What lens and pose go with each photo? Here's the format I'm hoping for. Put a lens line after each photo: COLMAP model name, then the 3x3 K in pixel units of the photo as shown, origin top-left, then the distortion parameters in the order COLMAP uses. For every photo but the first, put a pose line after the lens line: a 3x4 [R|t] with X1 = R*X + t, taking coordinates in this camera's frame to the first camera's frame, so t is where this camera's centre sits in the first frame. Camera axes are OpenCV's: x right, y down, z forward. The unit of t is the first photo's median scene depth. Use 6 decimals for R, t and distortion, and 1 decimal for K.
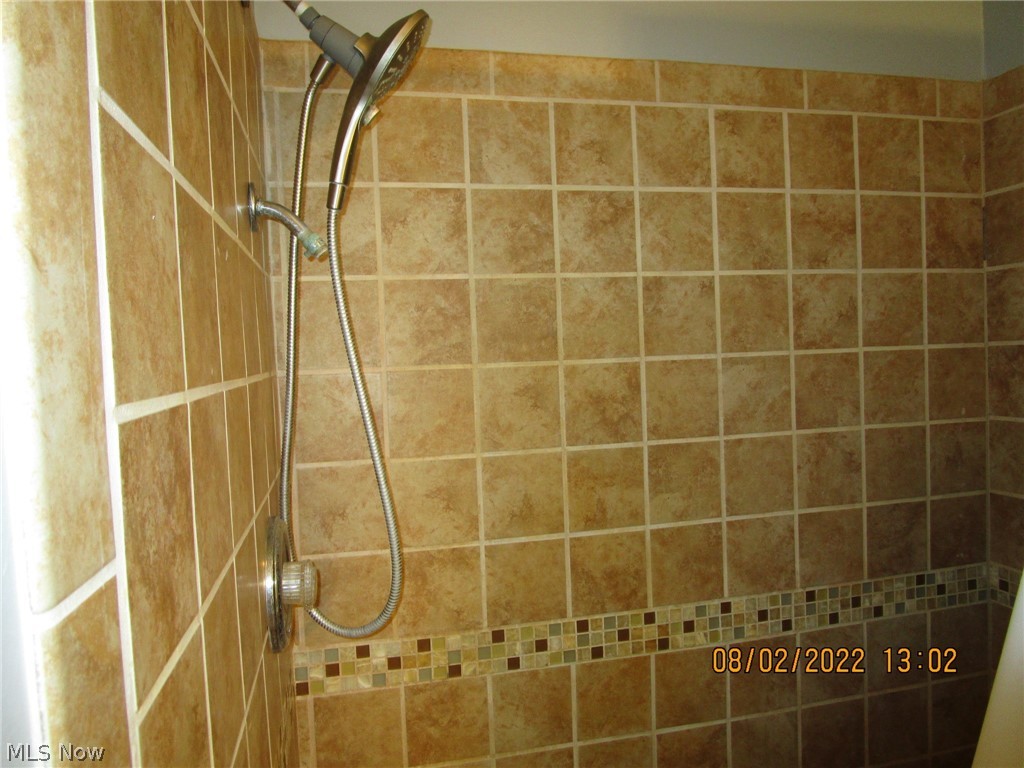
lens RADIAL K [[721.9, 0, 514.9], [0, 721.9, 384.8], [0, 0, 1]] dist [-0.027846, -0.000822]
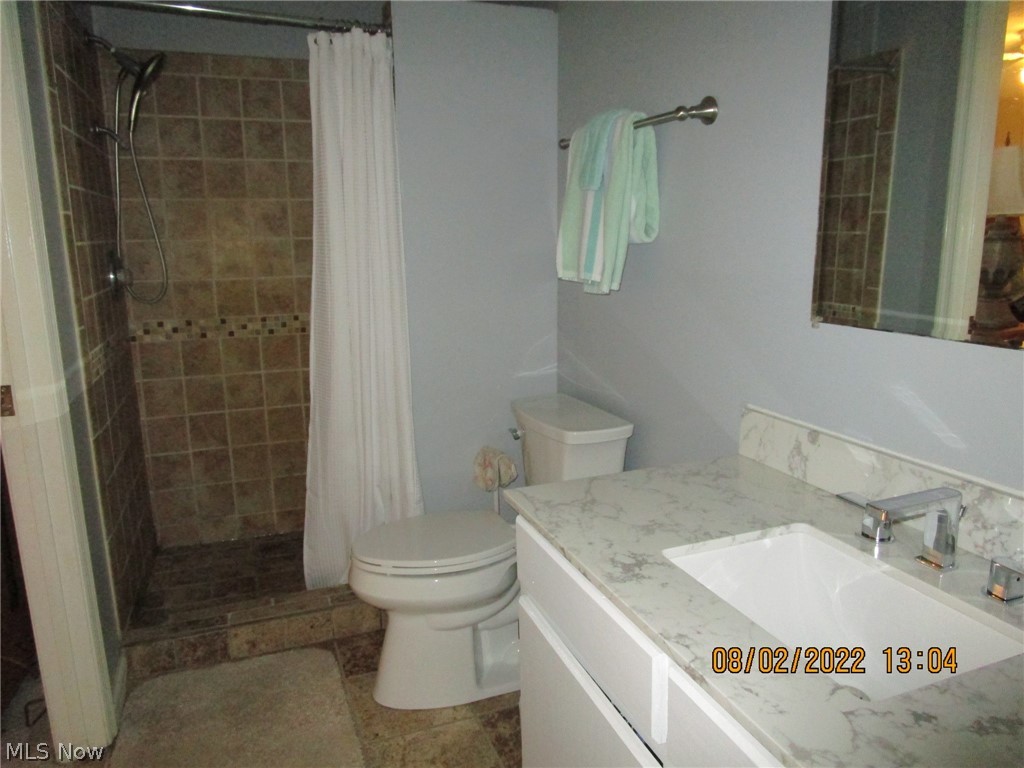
lens RADIAL K [[721.9, 0, 508.7], [0, 721.9, 382.2], [0, 0, 1]] dist [-0.027846, -0.000822]
pose [[0.990404, -0.002060, 0.138187, 0.565219], [-0.019159, 0.988187, 0.152049, 0.177291], [-0.136868, -0.153238, 0.978665, -1.406860]]
